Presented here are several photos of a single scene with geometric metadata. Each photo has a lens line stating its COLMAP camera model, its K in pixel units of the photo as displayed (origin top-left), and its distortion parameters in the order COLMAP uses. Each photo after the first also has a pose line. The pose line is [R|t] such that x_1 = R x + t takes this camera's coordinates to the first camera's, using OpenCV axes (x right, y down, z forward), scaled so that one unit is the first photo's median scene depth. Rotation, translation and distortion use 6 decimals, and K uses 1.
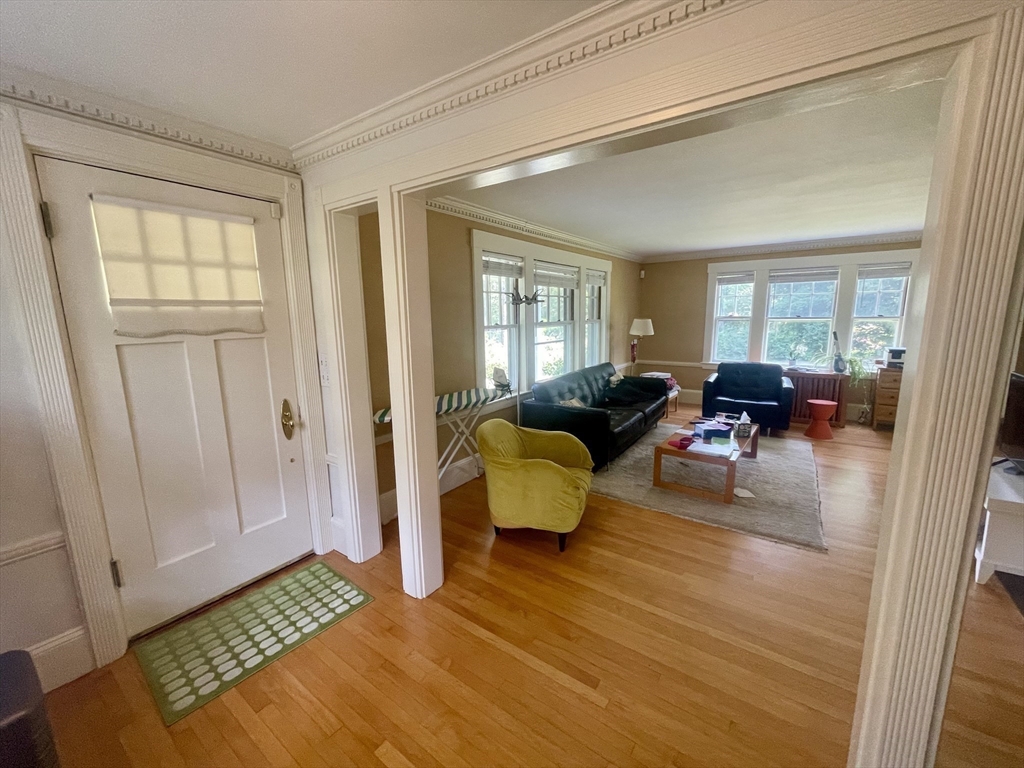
lens RADIAL K [[413.8, 0, 512.0], [0, 413.8, 384.0], [0, 0, 1]] dist [0.000483, 0.000065]
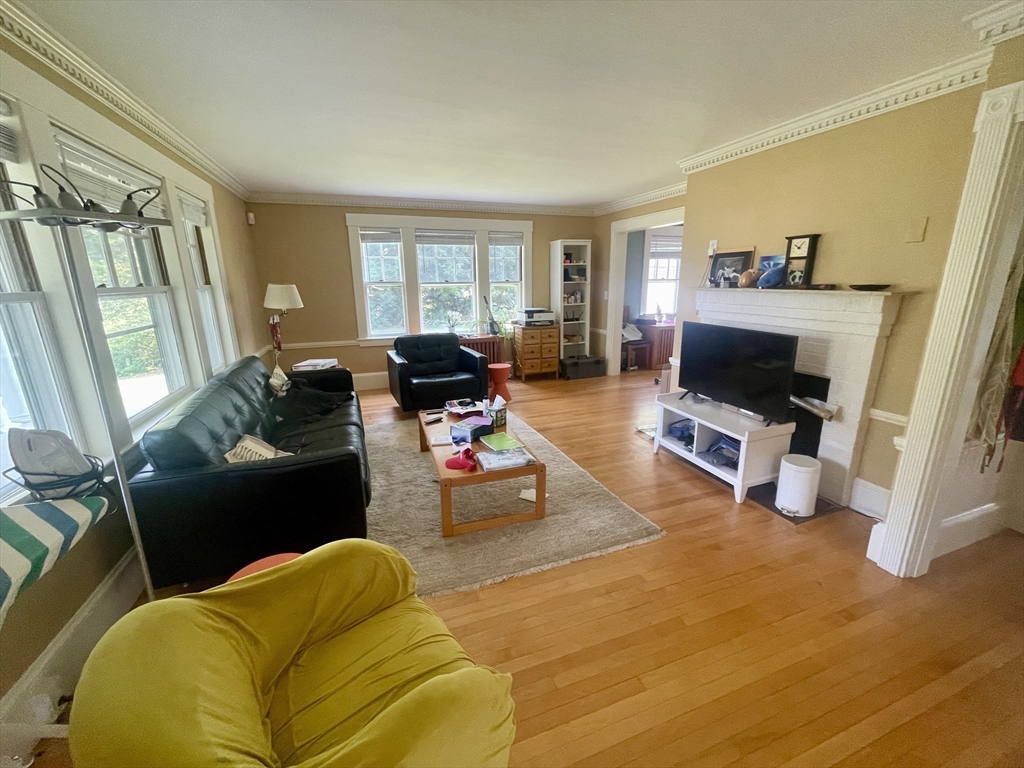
lens RADIAL K [[413.8, 0, 512.0], [0, 413.8, 384.0], [0, 0, 1]] dist [0.000483, 0.000065]
pose [[0.566777, -0.193581, 0.800806, -0.044441], [0.140048, 0.980495, 0.137897, -0.040573], [-0.811881, 0.033995, 0.582833, 0.326449]]
